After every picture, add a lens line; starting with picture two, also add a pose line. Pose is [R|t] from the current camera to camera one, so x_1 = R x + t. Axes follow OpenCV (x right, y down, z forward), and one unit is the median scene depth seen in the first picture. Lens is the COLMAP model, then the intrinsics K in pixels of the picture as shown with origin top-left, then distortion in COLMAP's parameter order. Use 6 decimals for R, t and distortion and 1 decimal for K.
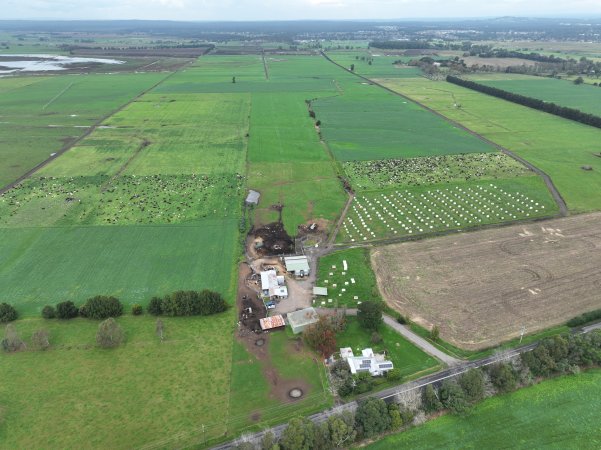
lens RADIAL K [[426.3, 0, 300.5], [0, 426.3, 225.0], [0, 0, 1]] dist [-0.004145, 0.023222]
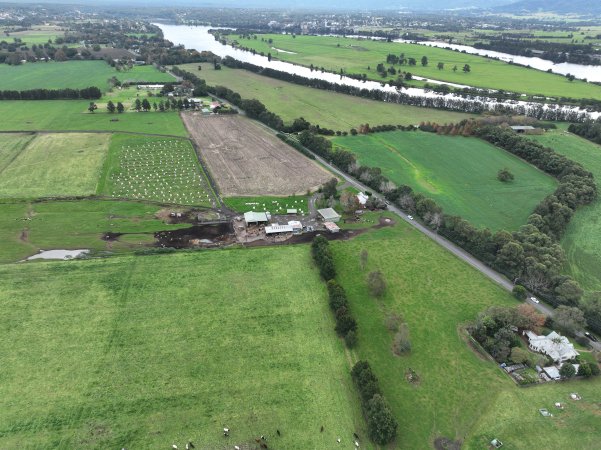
lens RADIAL K [[426.3, 0, 300.5], [0, 426.3, 225.0], [0, 0, 1]] dist [-0.004145, 0.023222]
pose [[-0.055212, -0.465435, 0.883358, -0.506722], [0.422471, 0.790722, 0.443031, -0.171626], [-0.904693, 0.397654, 0.152975, 0.344574]]
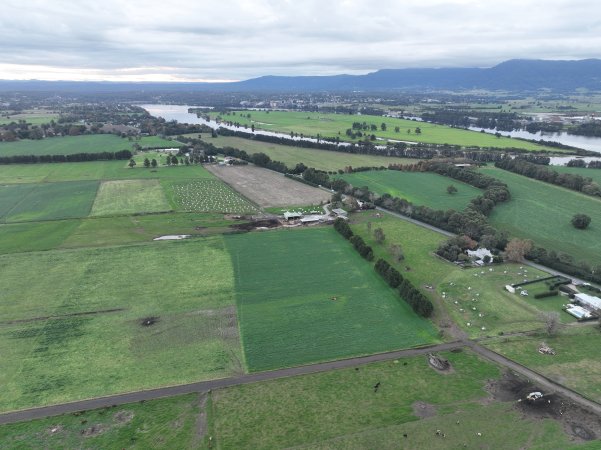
lens RADIAL K [[426.3, 0, 300.5], [0, 426.3, 225.0], [0, 0, 1]] dist [-0.004145, 0.023222]
pose [[-0.144880, -0.311330, 0.939193, -0.804808], [0.435248, 0.832385, 0.343066, -0.221708], [-0.888577, 0.458486, 0.014910, 0.461379]]
